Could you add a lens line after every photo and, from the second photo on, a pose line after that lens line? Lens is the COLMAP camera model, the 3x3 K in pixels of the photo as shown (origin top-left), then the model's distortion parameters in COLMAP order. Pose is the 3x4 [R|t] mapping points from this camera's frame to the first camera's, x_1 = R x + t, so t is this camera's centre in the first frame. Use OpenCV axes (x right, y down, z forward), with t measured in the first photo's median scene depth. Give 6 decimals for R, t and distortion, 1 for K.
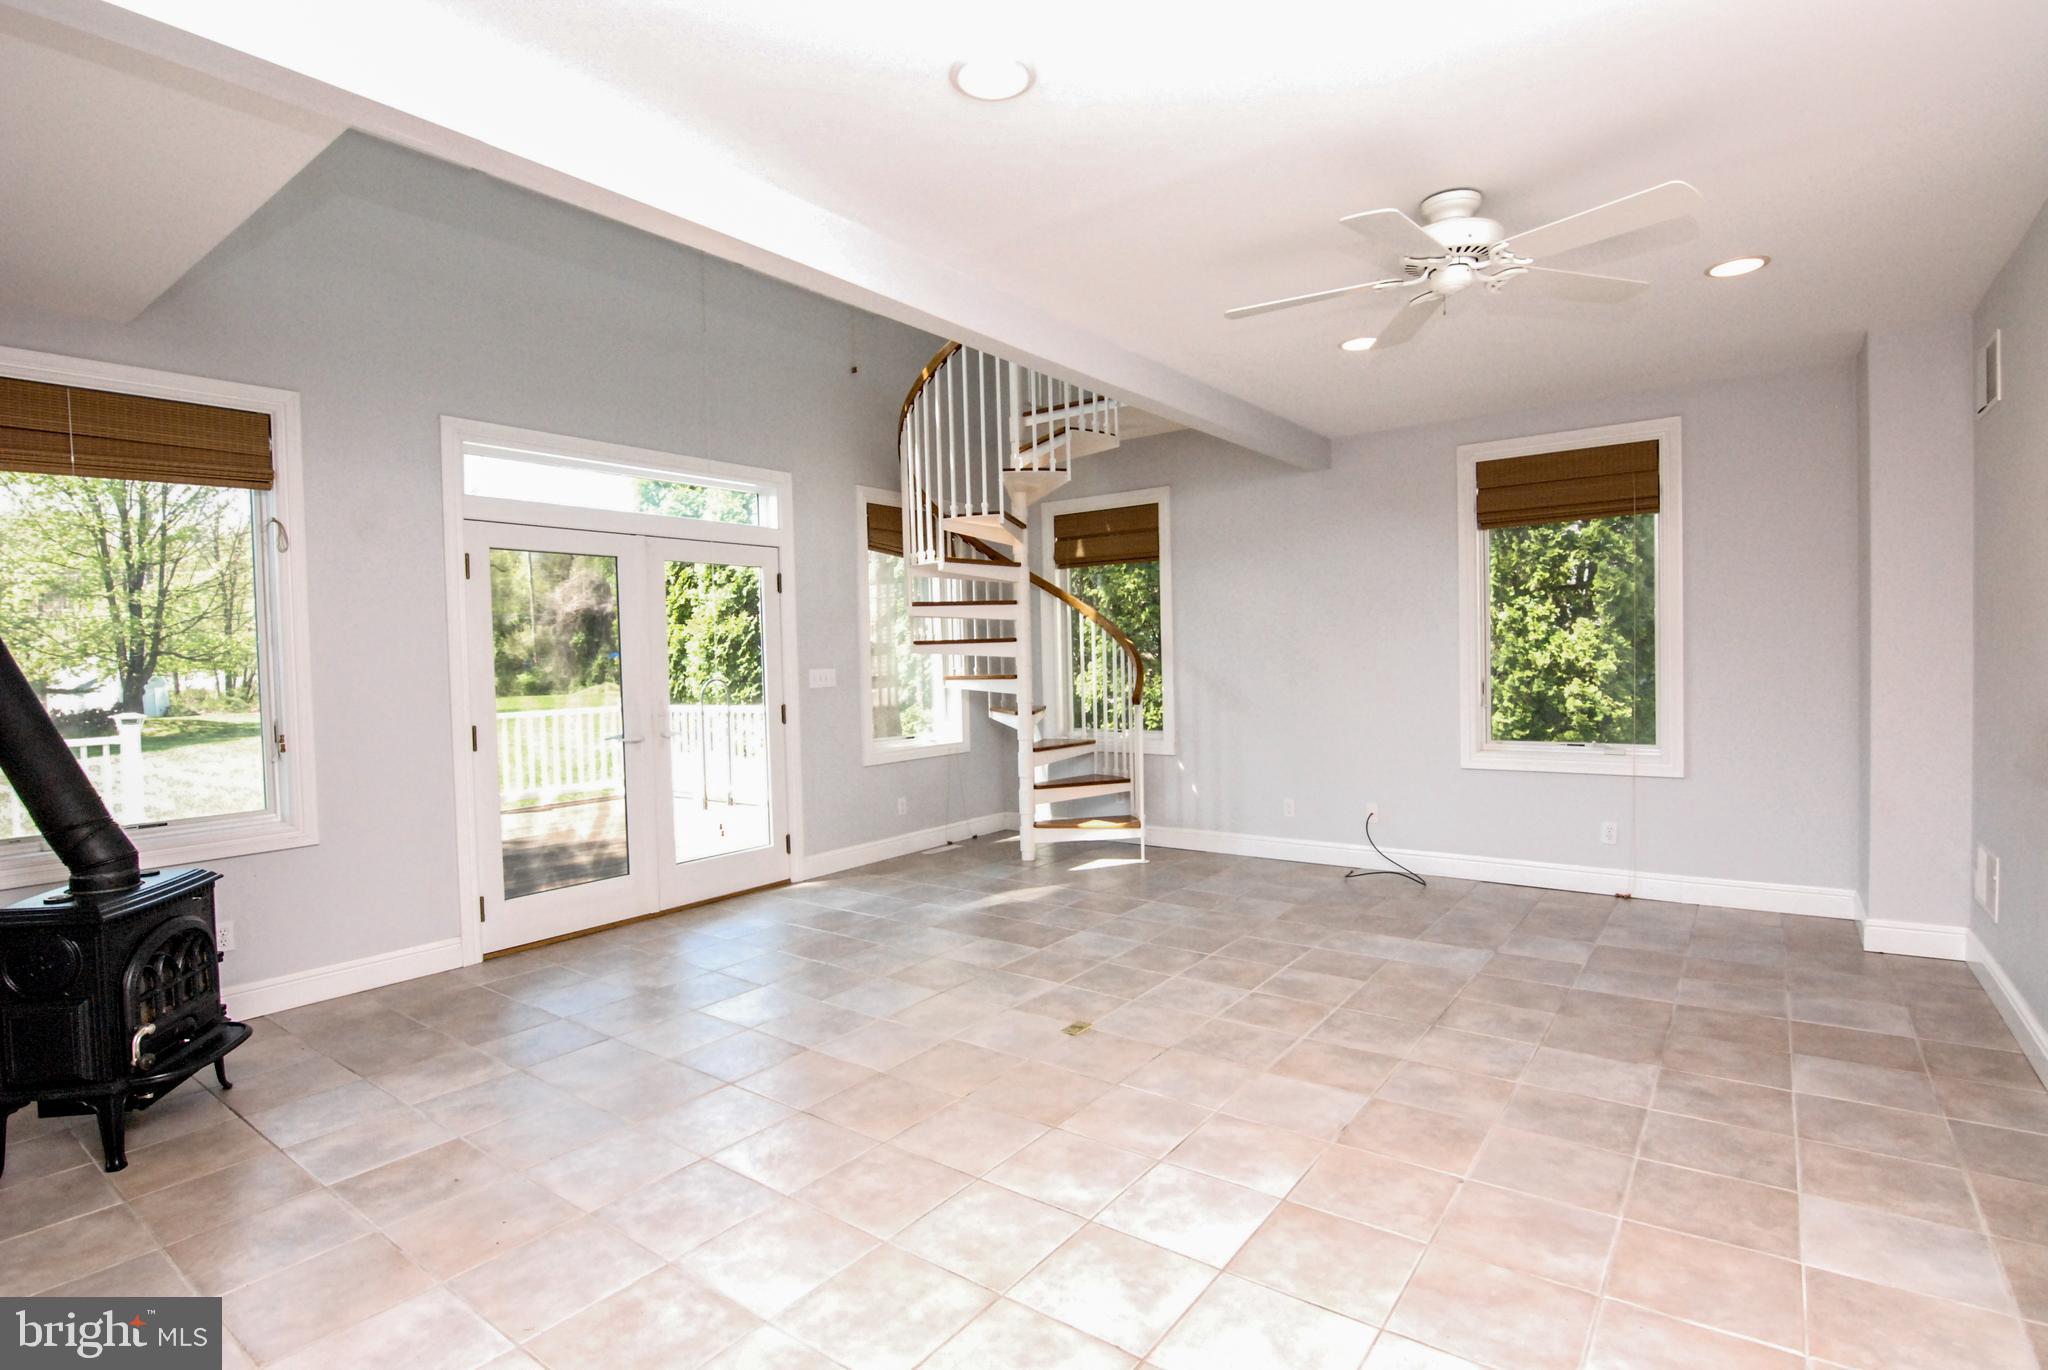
lens RADIAL K [[995.4, 0, 1020.1], [0, 995.4, 686.5], [0, 0, 1]] dist [-0.003906, -0.011900]
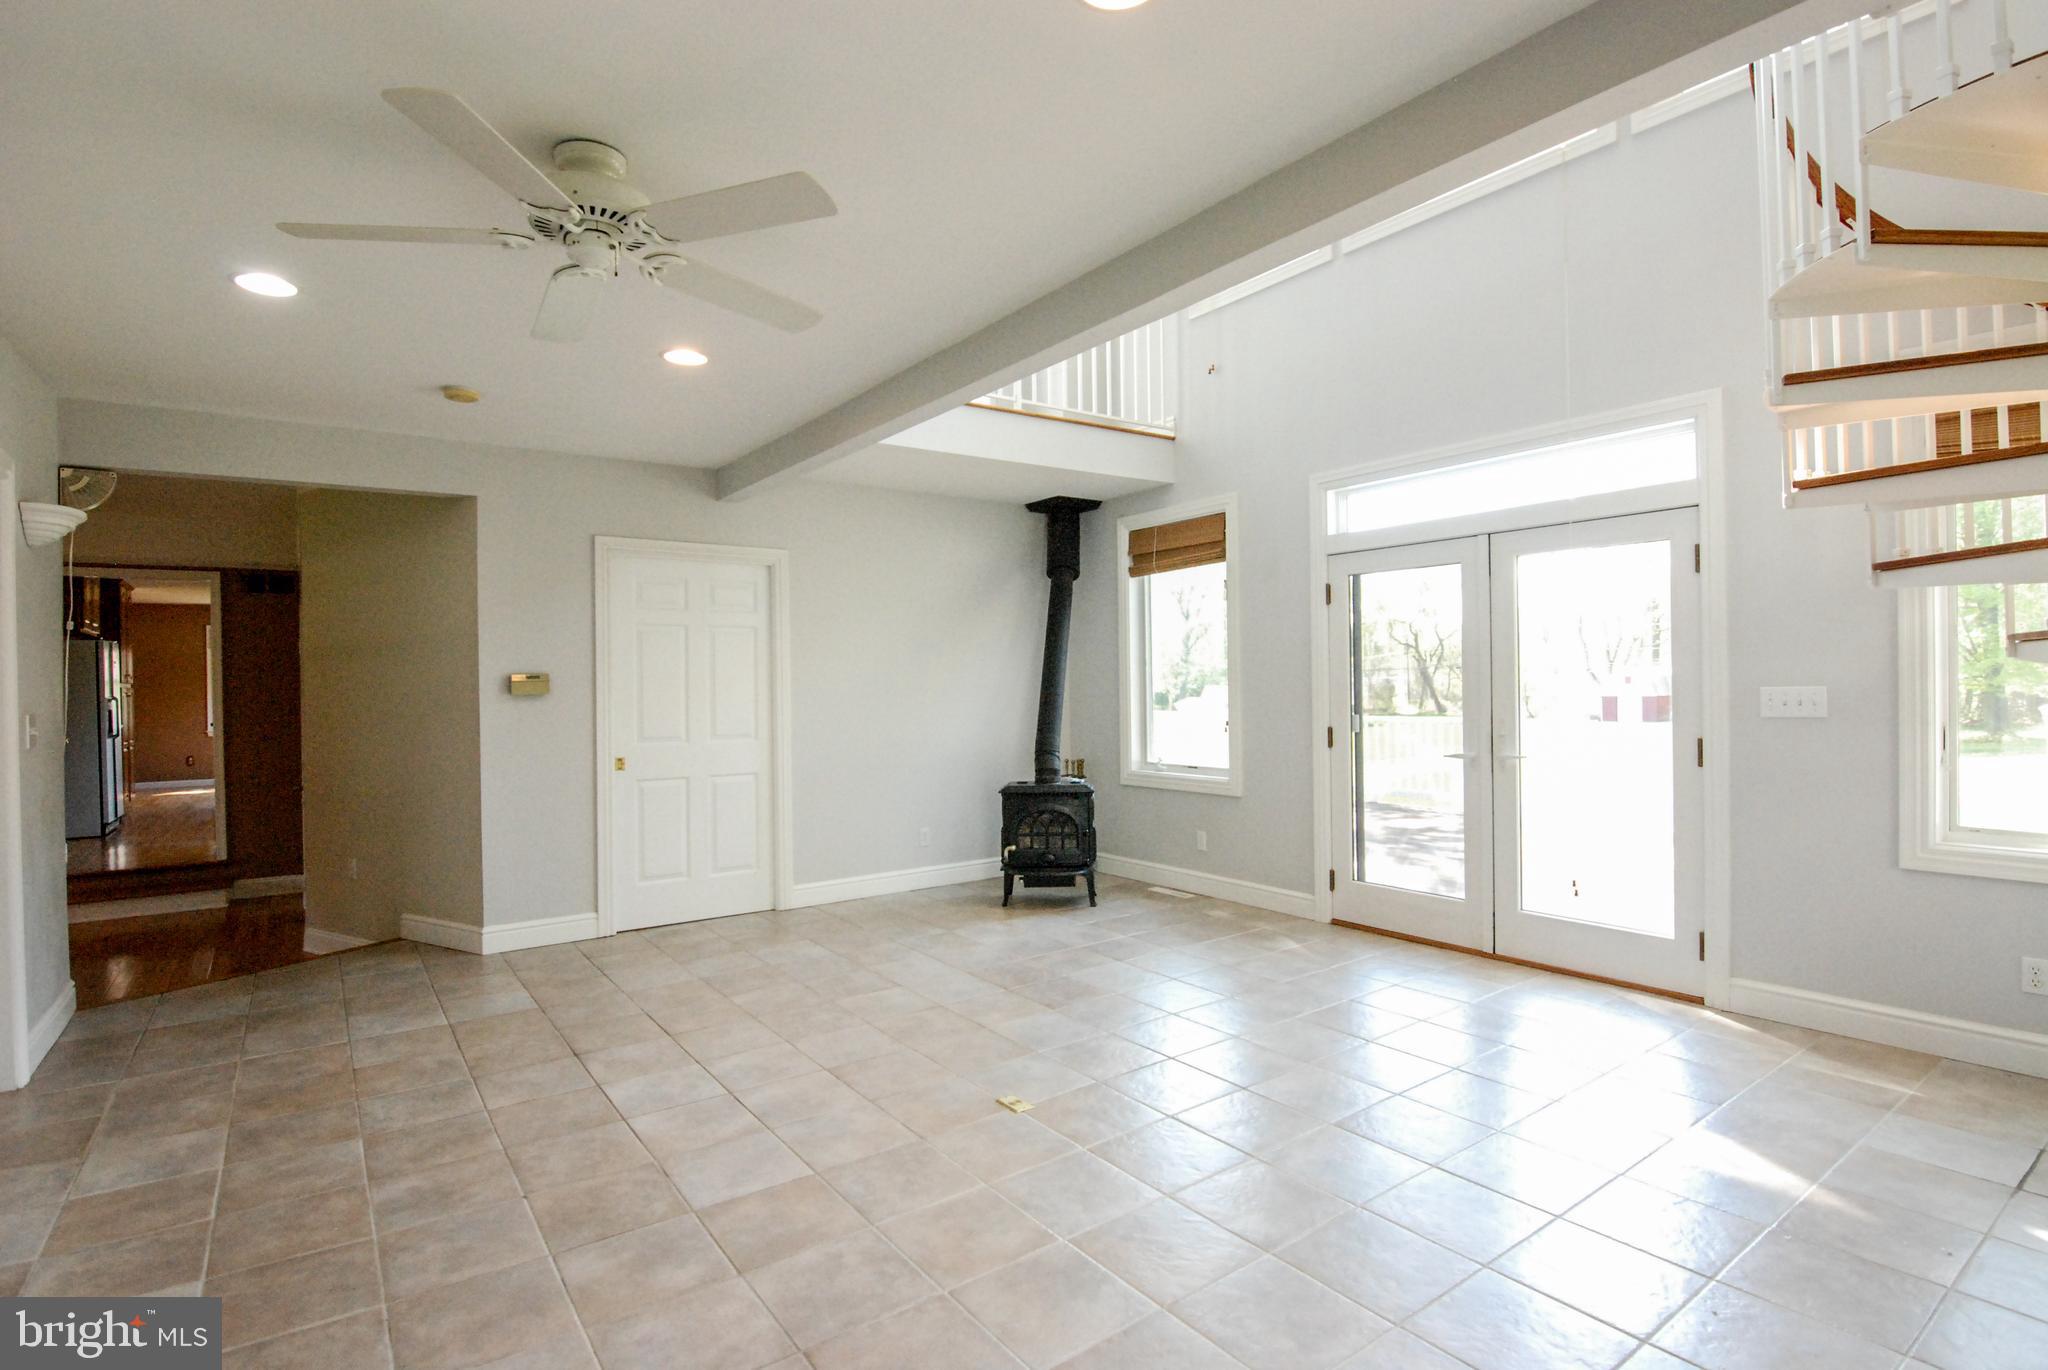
lens RADIAL K [[995.4, 0, 1020.1], [0, 995.4, 686.5], [0, 0, 1]] dist [-0.003906, -0.011900]
pose [[-0.298702, 0.032089, -0.953807, 0.806407], [-0.005092, 0.999367, 0.035216, -0.056067], [0.954333, 0.015376, -0.298350, 1.138165]]
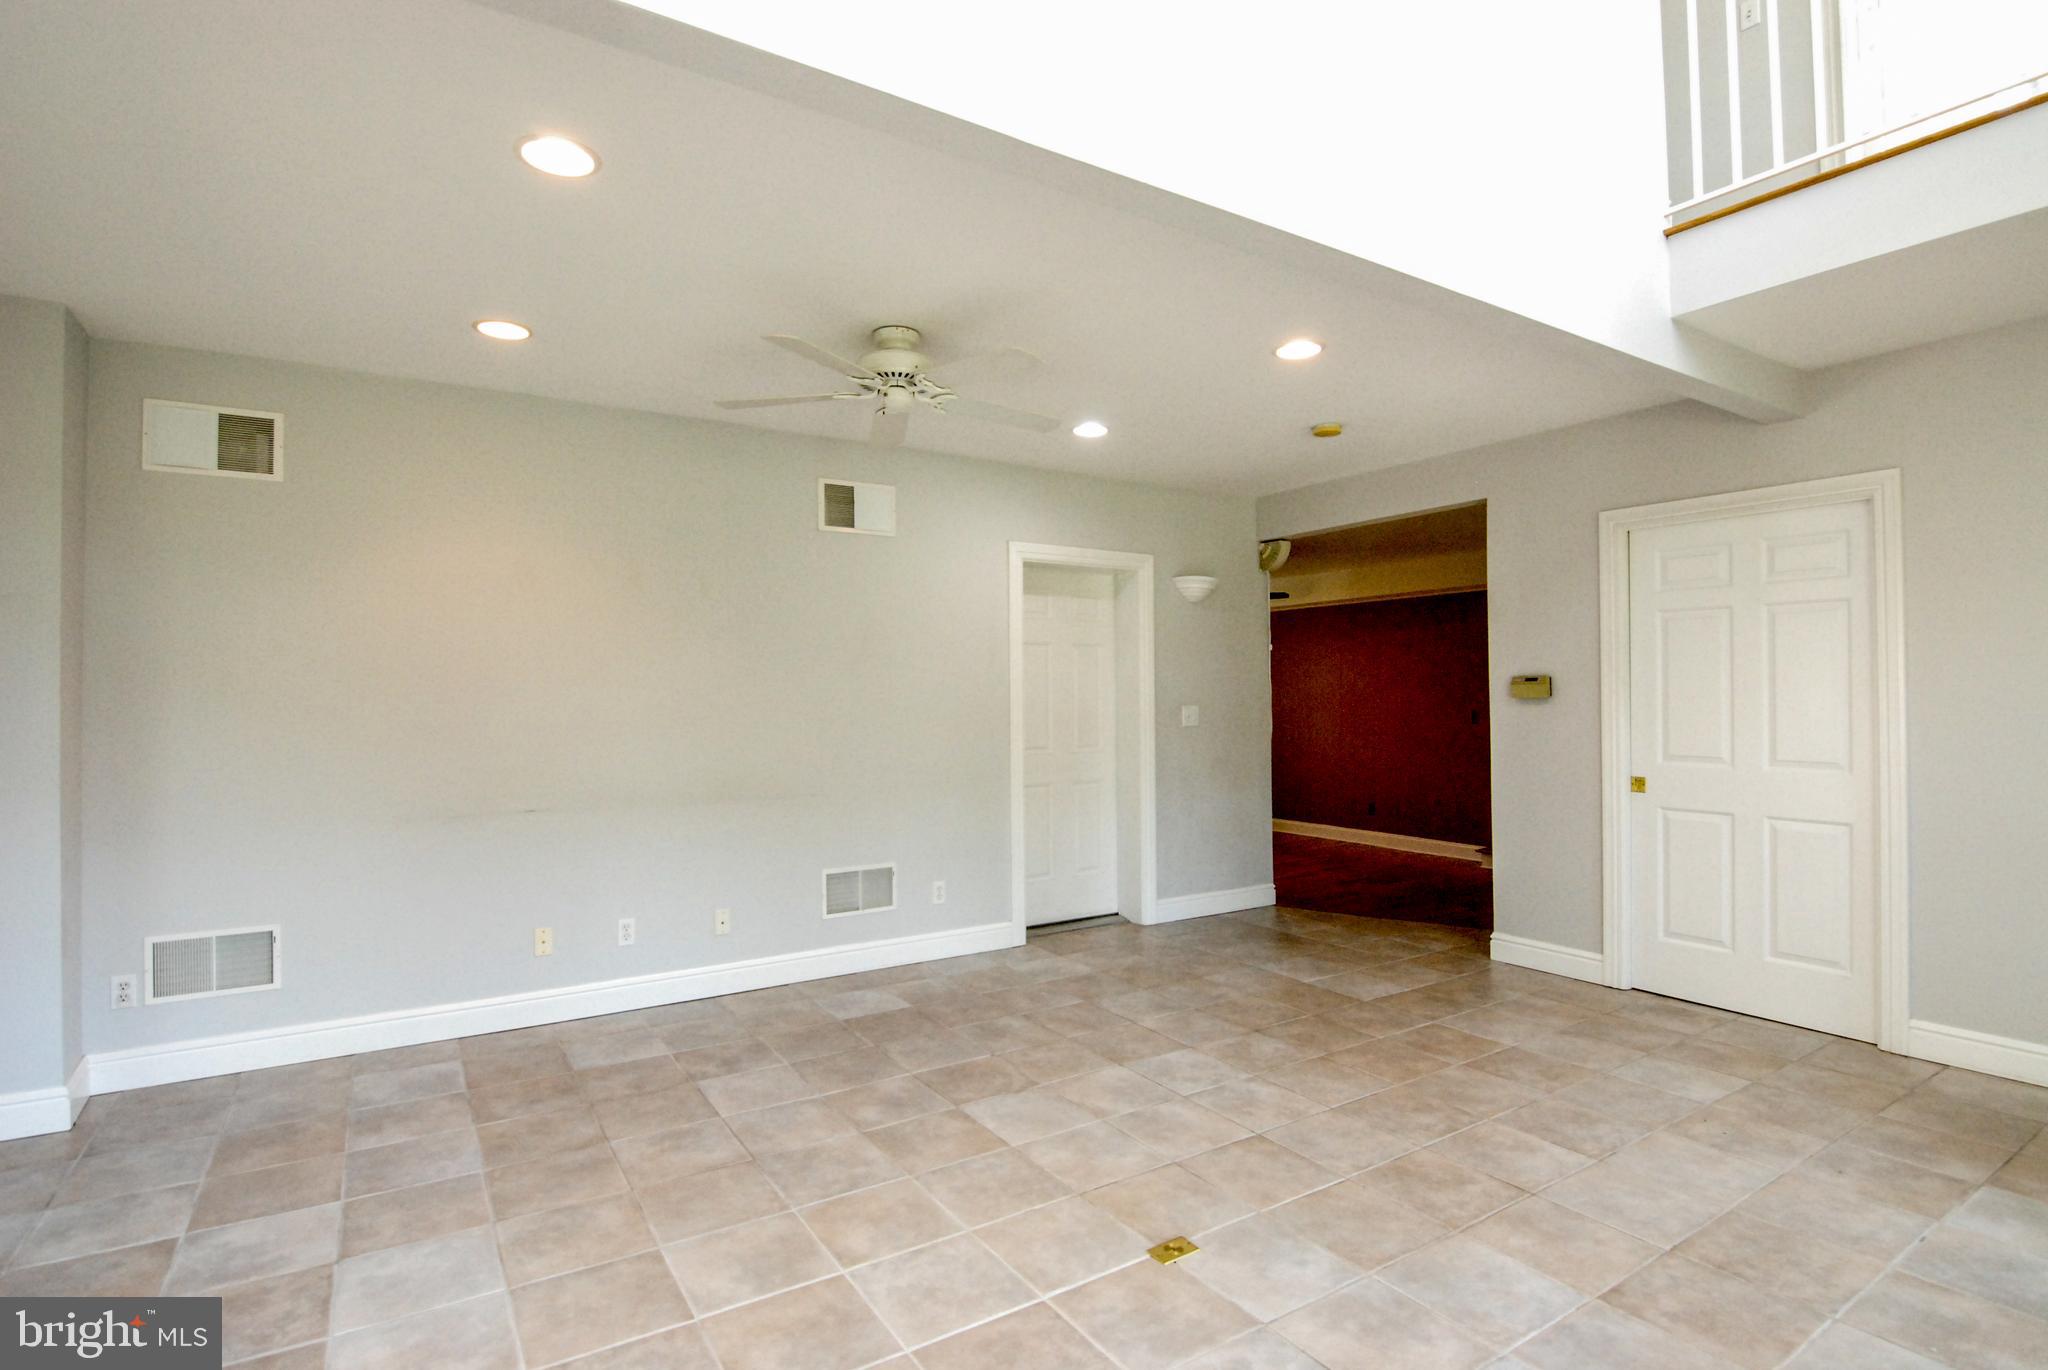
lens RADIAL K [[995.4, 0, 1020.1], [0, 995.4, 686.5], [0, 0, 1]] dist [-0.003906, -0.011900]
pose [[-0.935752, 0.033633, 0.351051, -0.085132], [0.038878, 0.999213, 0.007901, -0.044344], [-0.350508, 0.021042, -0.936323, 1.494517]]
